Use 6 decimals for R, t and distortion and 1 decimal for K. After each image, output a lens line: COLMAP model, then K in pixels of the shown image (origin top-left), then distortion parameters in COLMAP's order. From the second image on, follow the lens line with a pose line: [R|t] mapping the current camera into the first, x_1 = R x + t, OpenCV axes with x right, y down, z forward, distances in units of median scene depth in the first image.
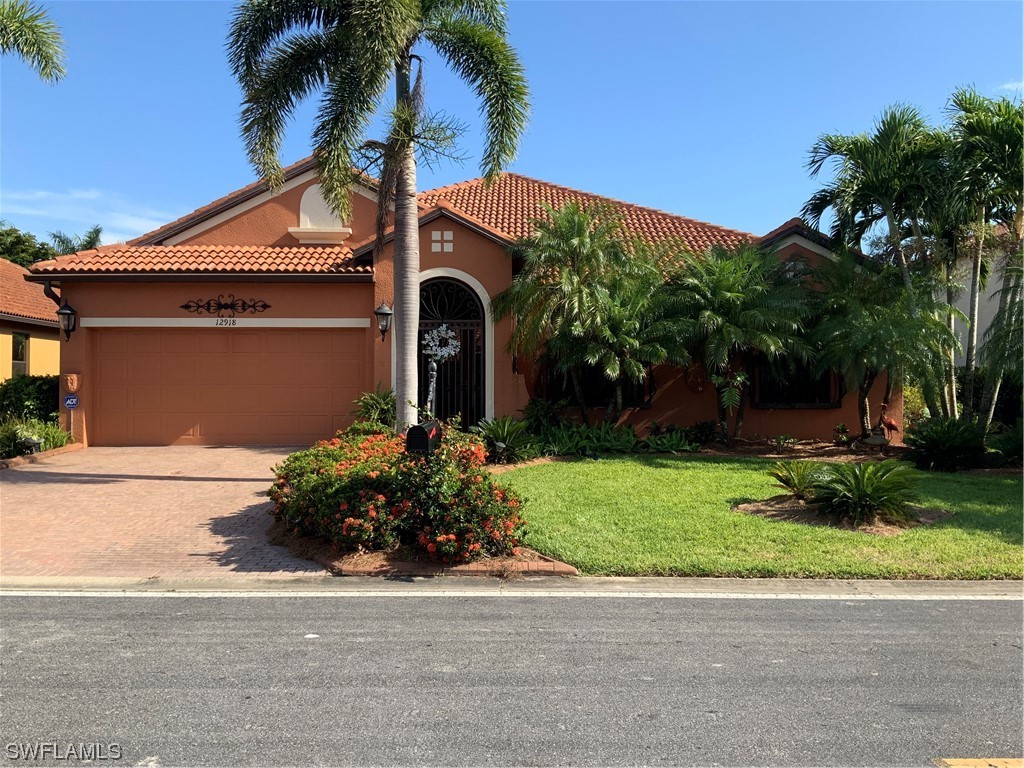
lens RADIAL K [[916.0, 0, 515.0], [0, 916.0, 380.1], [0, 0, 1]] dist [0.055619, -0.005612]
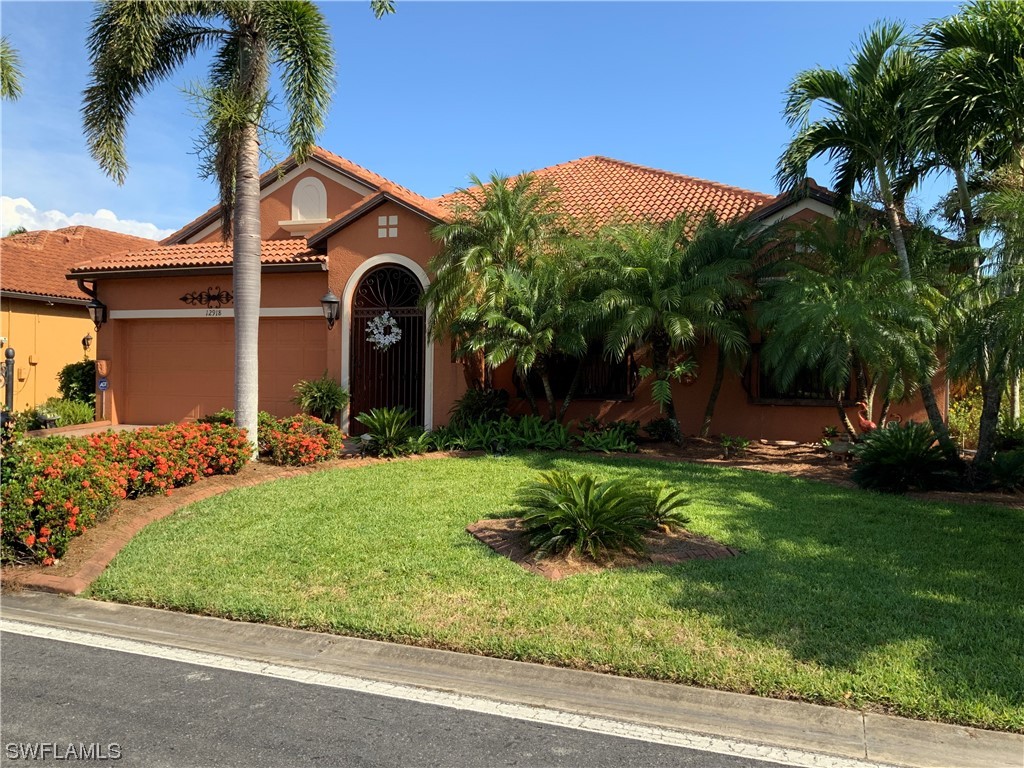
lens RADIAL K [[845.9, 0, 510.4], [0, 845.9, 383.2], [0, 0, 1]] dist [0.093917, -0.158510]
pose [[0.932824, 0.014774, -0.360029, 0.372306], [-0.006573, 0.999691, 0.023991, -0.006612], [0.360272, -0.020013, 0.932633, 0.196922]]
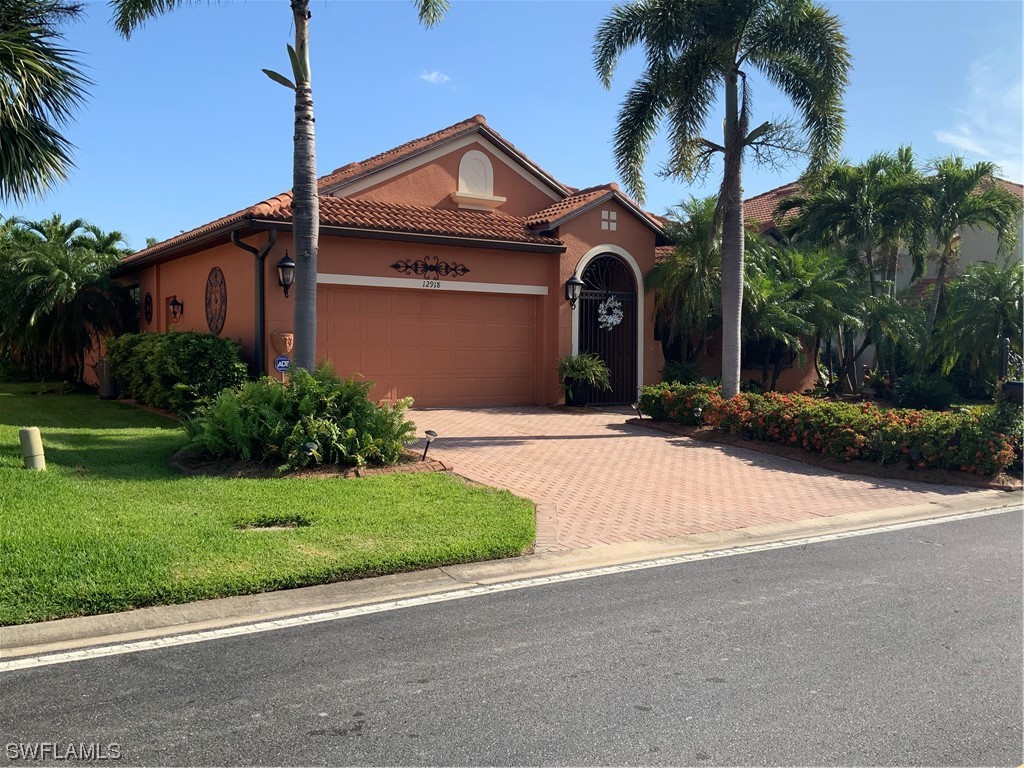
lens RADIAL K [[910.7, 0, 511.6], [0, 910.7, 386.1], [0, 0, 1]] dist [0.070267, -0.001828]
pose [[0.834613, -0.014280, 0.550652, -0.793719], [-0.015175, 0.998688, 0.048899, -0.002429], [-0.550628, -0.049168, 0.833301, 0.128452]]
